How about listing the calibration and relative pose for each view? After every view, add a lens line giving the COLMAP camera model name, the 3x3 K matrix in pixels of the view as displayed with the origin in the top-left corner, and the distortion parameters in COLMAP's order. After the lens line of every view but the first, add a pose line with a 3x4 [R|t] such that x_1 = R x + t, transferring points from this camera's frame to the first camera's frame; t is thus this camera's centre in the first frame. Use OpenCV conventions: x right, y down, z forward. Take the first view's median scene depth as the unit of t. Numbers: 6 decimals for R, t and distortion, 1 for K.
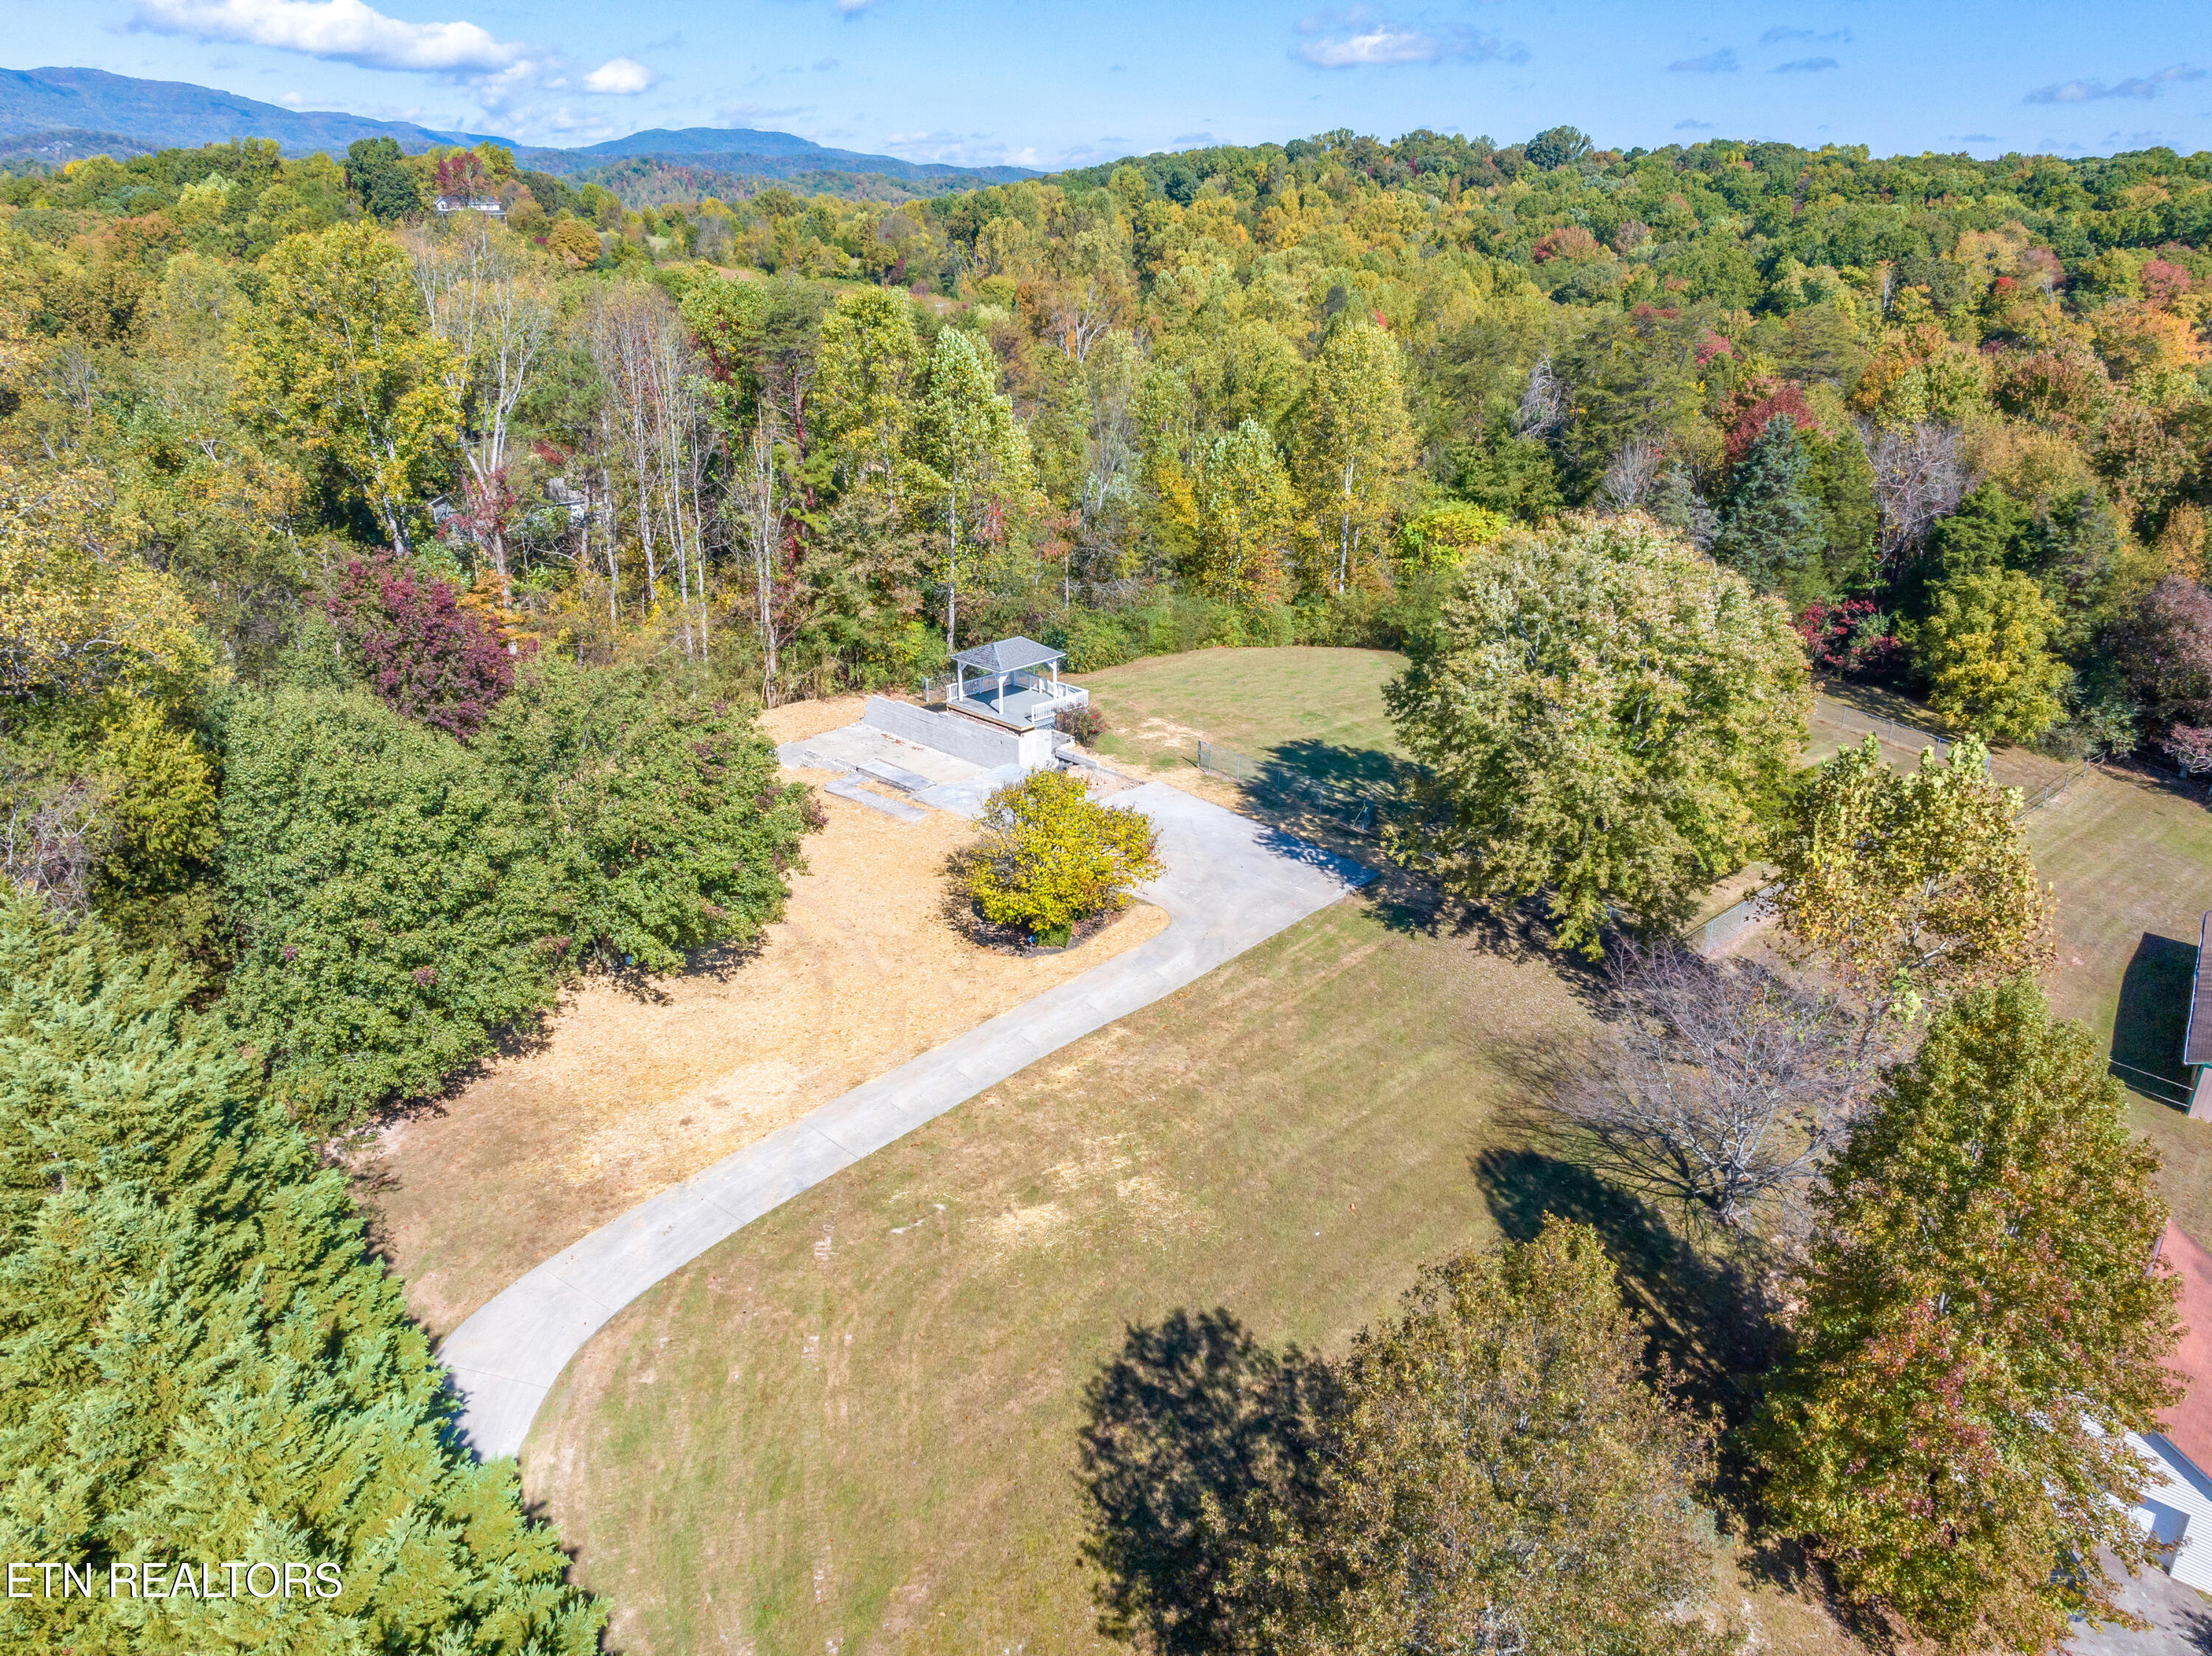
lens RADIAL K [[1556.7, 0, 1117.3], [0, 1556.7, 819.7], [0, 0, 1]] dist [-0.039547, 0.001600]
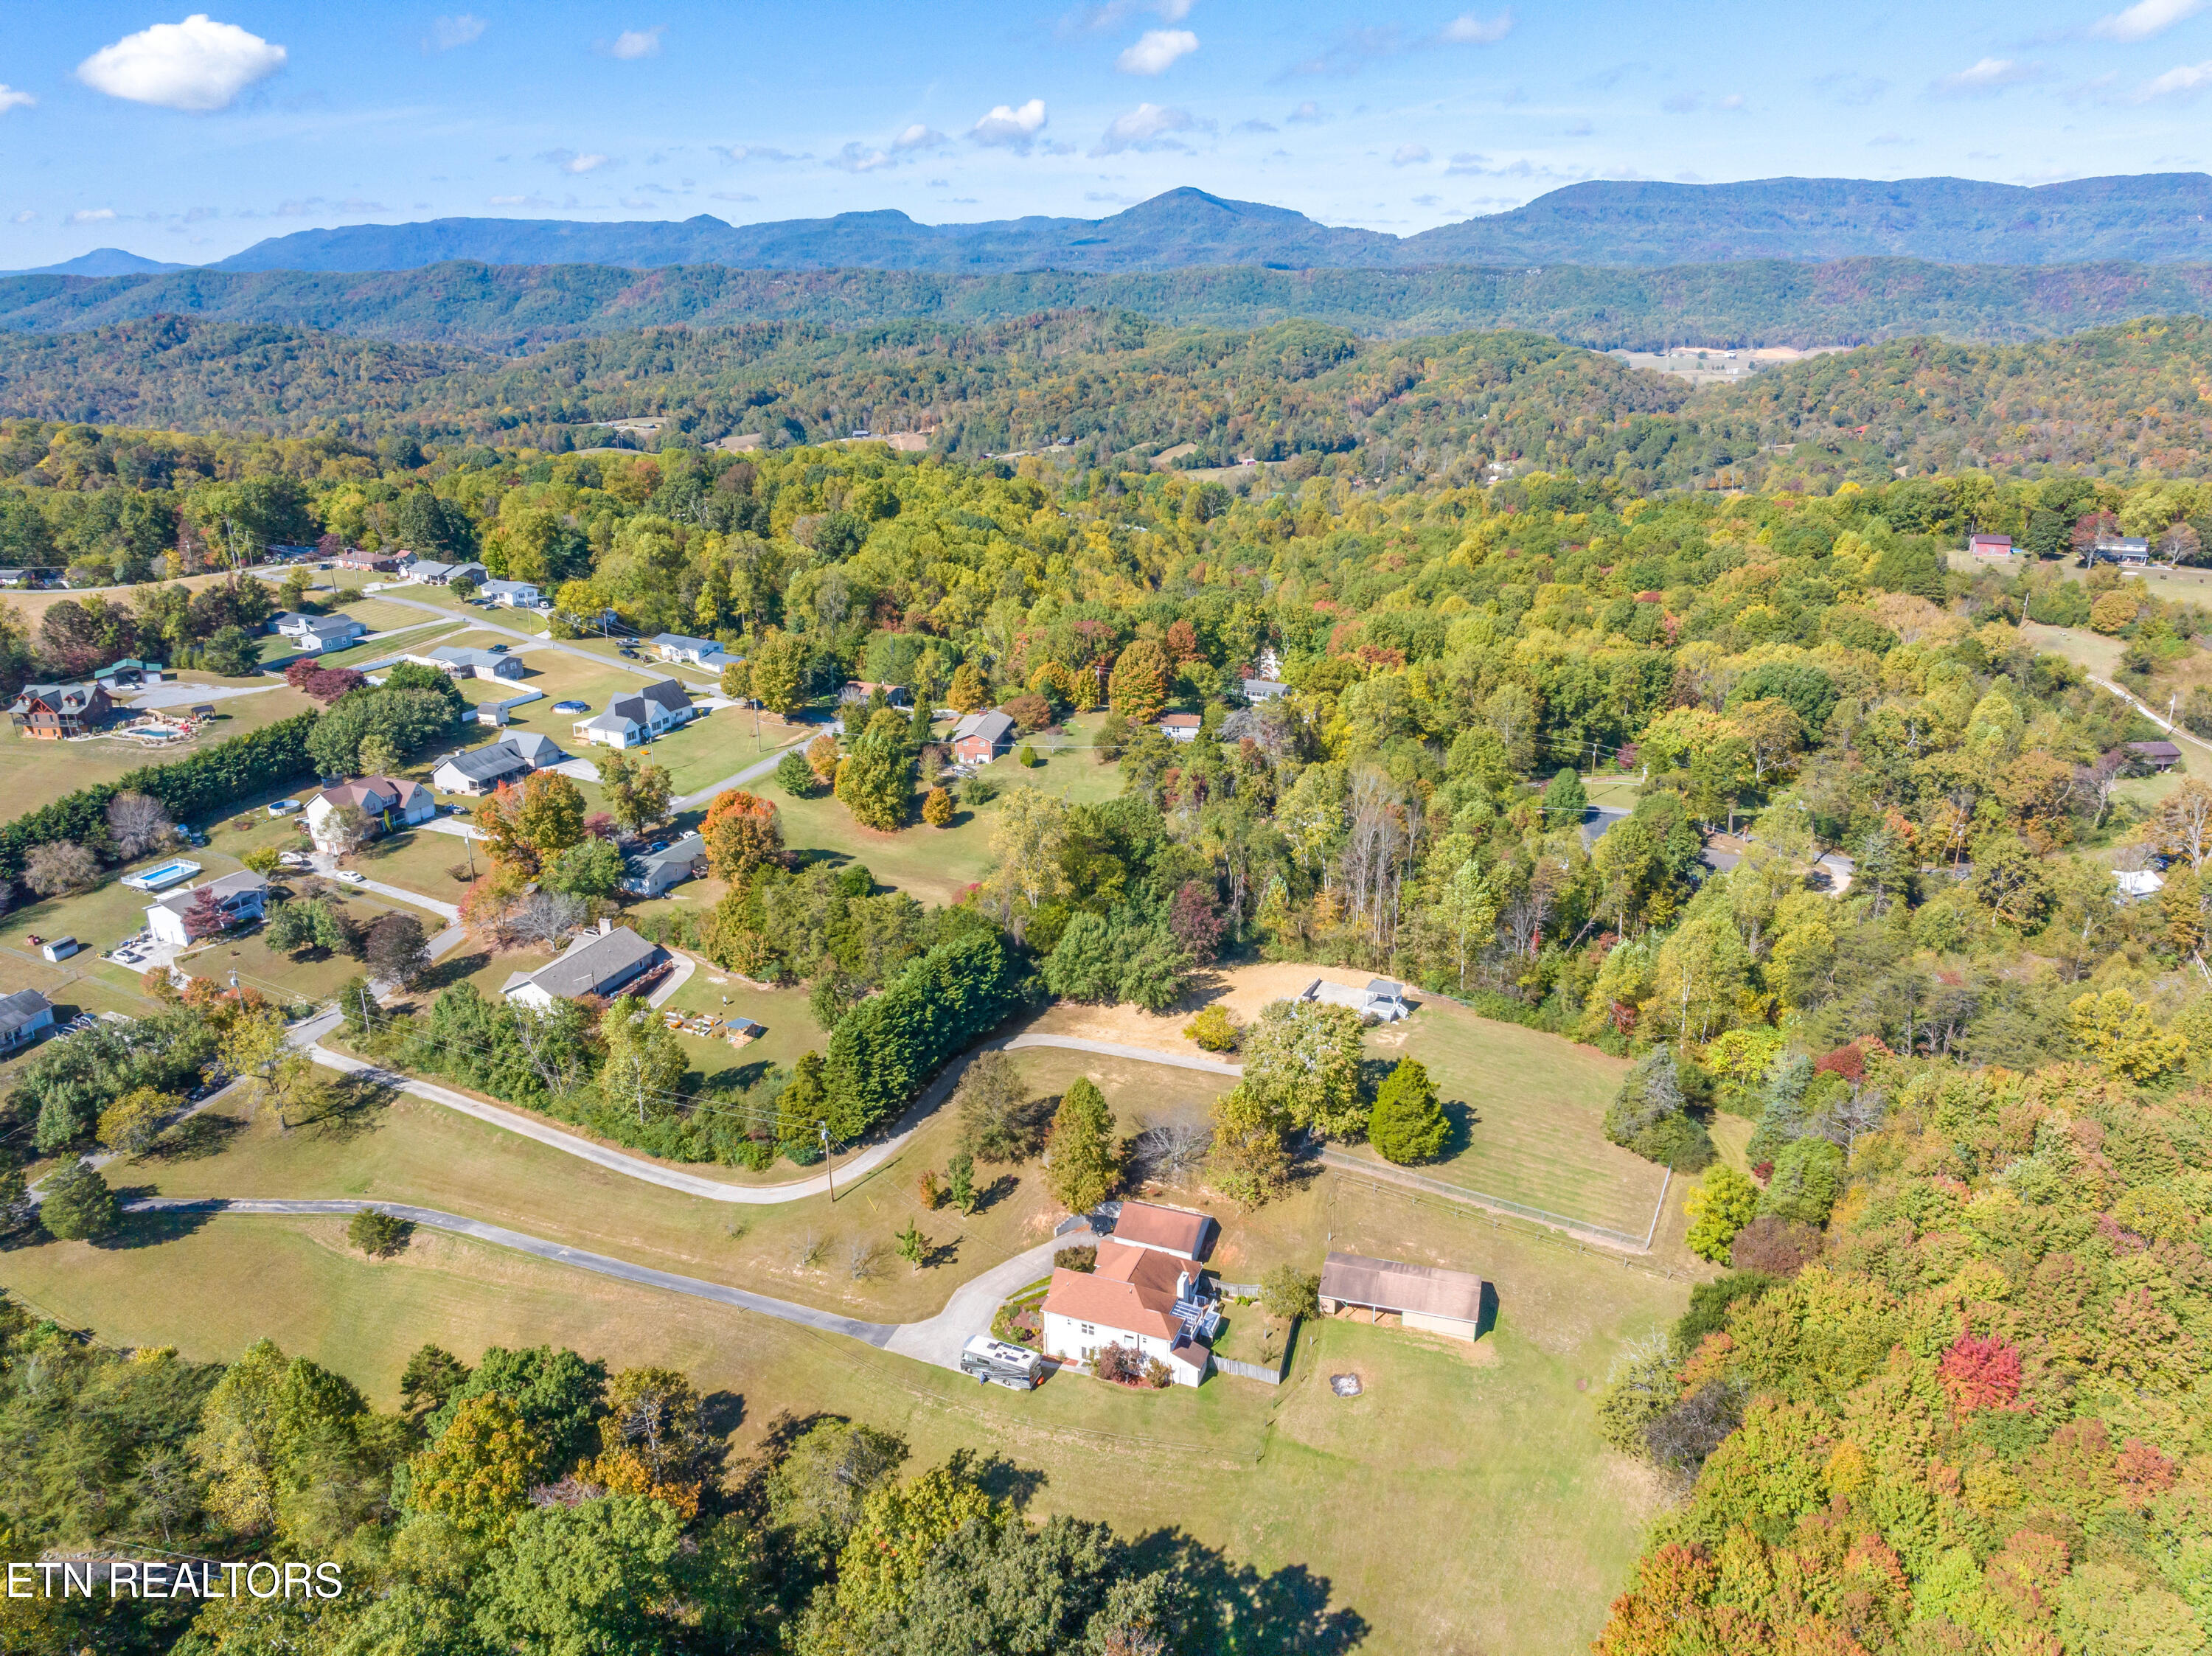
lens RADIAL K [[1556.7, 0, 1108.0], [0, 1556.7, 797.8], [0, 0, 1]] dist [-0.039547, 0.001600]
pose [[0.330125, 0.289347, -0.898496, 1.844930], [-0.346653, 0.922512, 0.169714, -0.620278], [0.877980, 0.255440, 0.404847, -0.497151]]
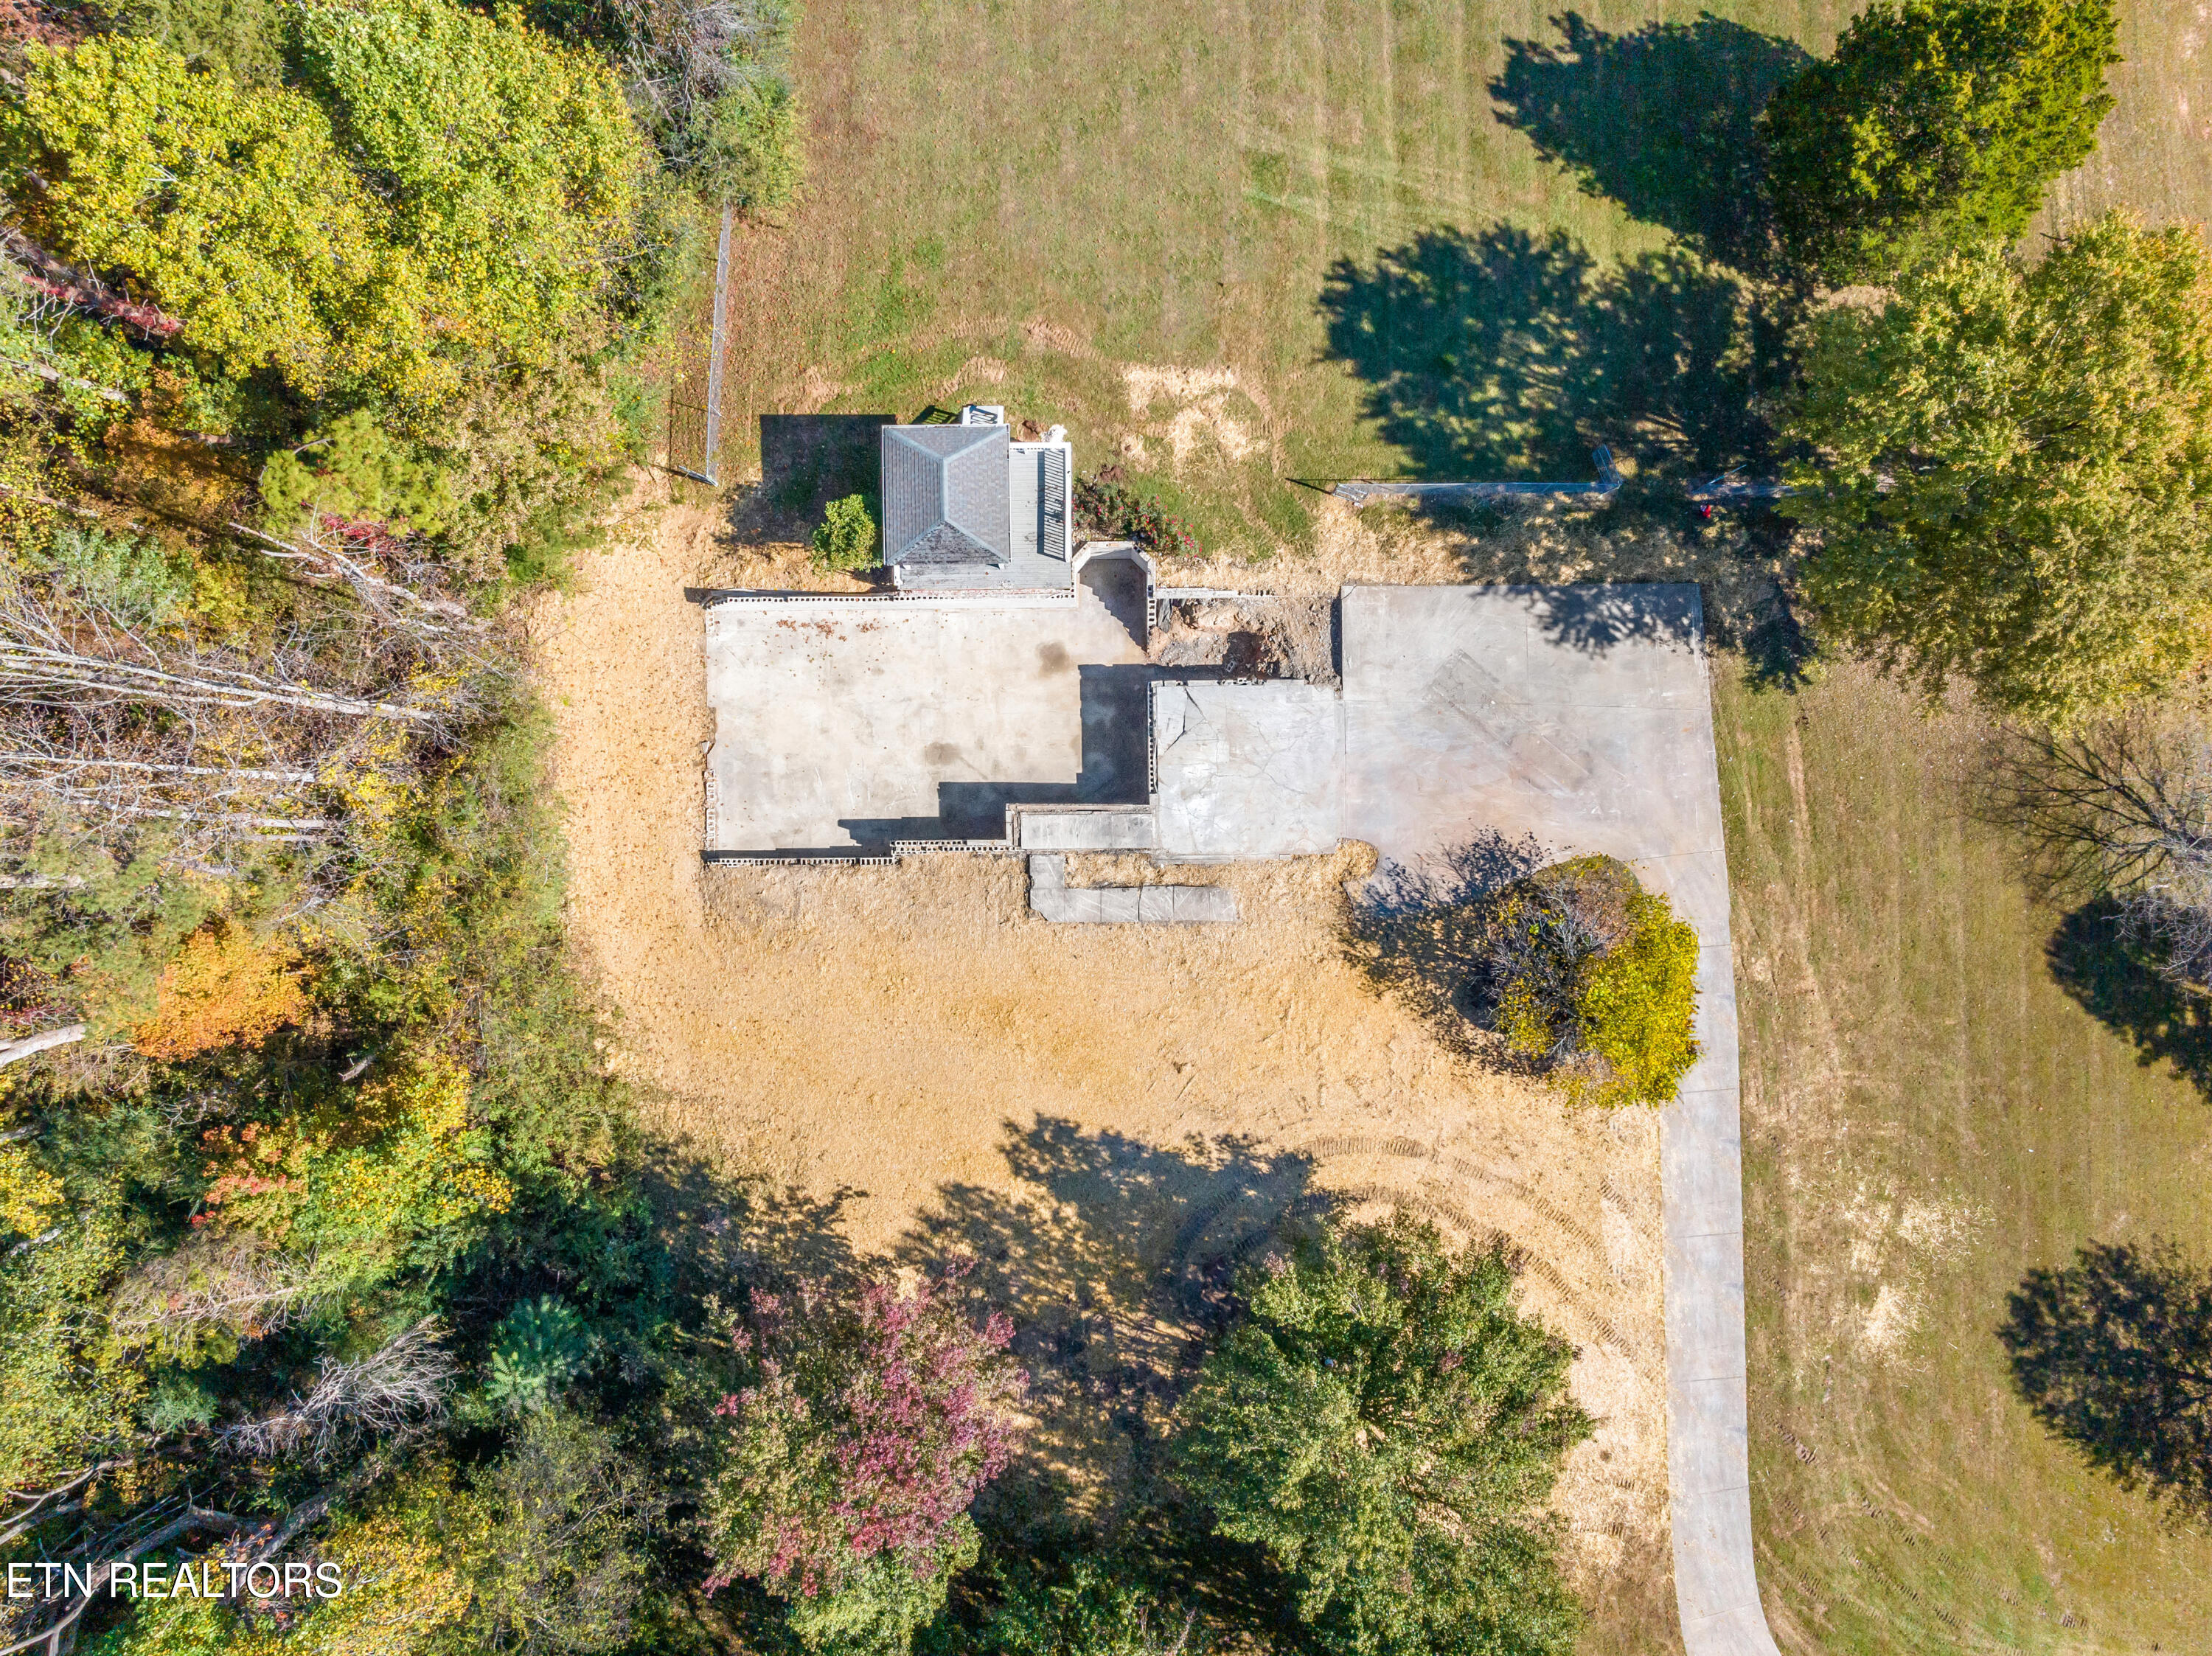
lens RADIAL K [[1556.7, 0, 1114.8], [0, 1556.7, 778.1], [0, 0, 1]] dist [-0.039547, 0.001600]
pose [[0.709600, -0.704550, 0.008724, -0.098496], [0.263083, 0.276414, 0.924328, -0.572719], [-0.653647, -0.653608, 0.381499, 0.587972]]
